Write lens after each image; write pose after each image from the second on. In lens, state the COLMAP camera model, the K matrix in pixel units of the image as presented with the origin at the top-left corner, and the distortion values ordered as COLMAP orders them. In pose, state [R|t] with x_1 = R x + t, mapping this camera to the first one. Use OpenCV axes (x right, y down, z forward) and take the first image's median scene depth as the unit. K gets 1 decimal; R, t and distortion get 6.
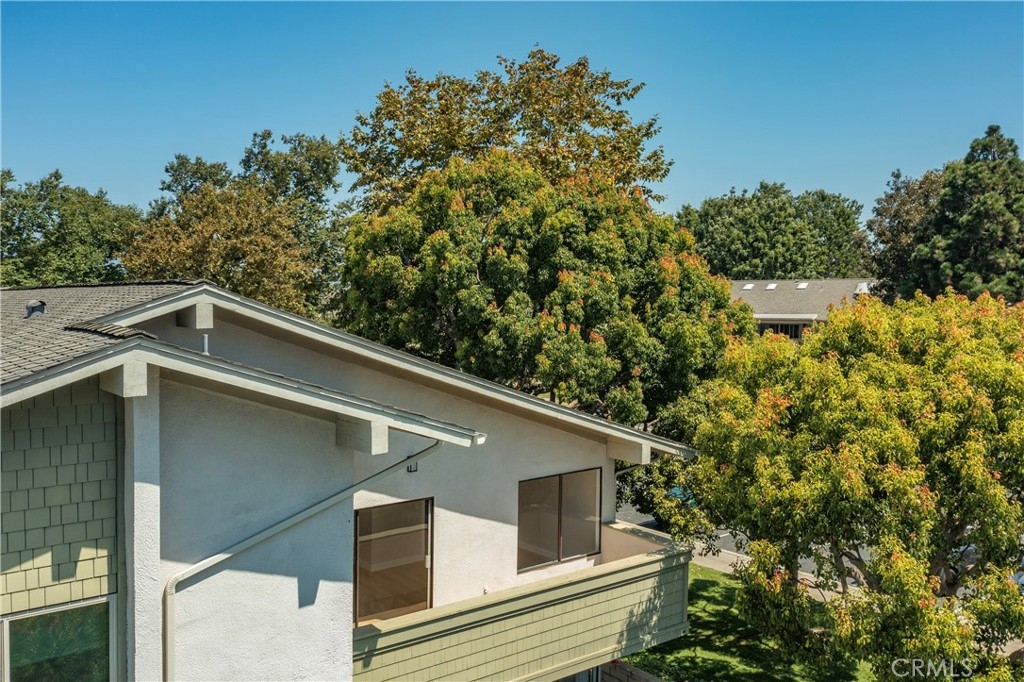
lens RADIAL K [[831.5, 0, 512.0], [0, 831.5, 341.0], [0, 0, 1]] dist [-0.009455, -0.003201]
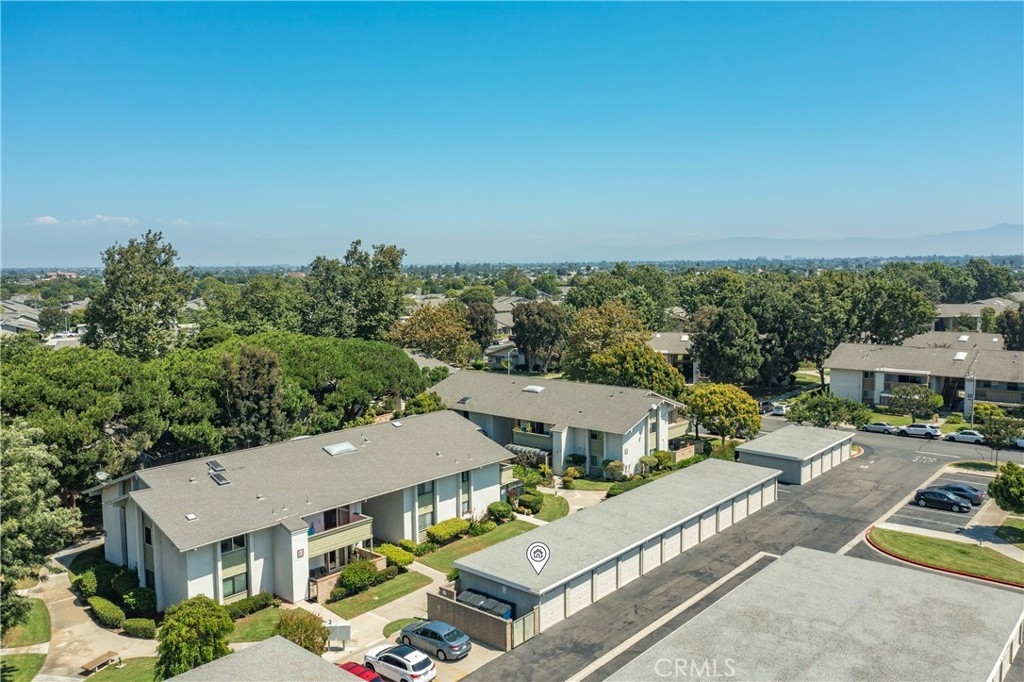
lens RADIAL K [[831.5, 0, 512.0], [0, 831.5, 341.0], [0, 0, 1]] dist [-0.009455, -0.003201]
pose [[0.965242, -0.020016, 0.260588, -3.348320], [0.011075, 0.999300, 0.035735, -0.753453], [-0.261121, -0.031607, 0.964788, -5.828619]]
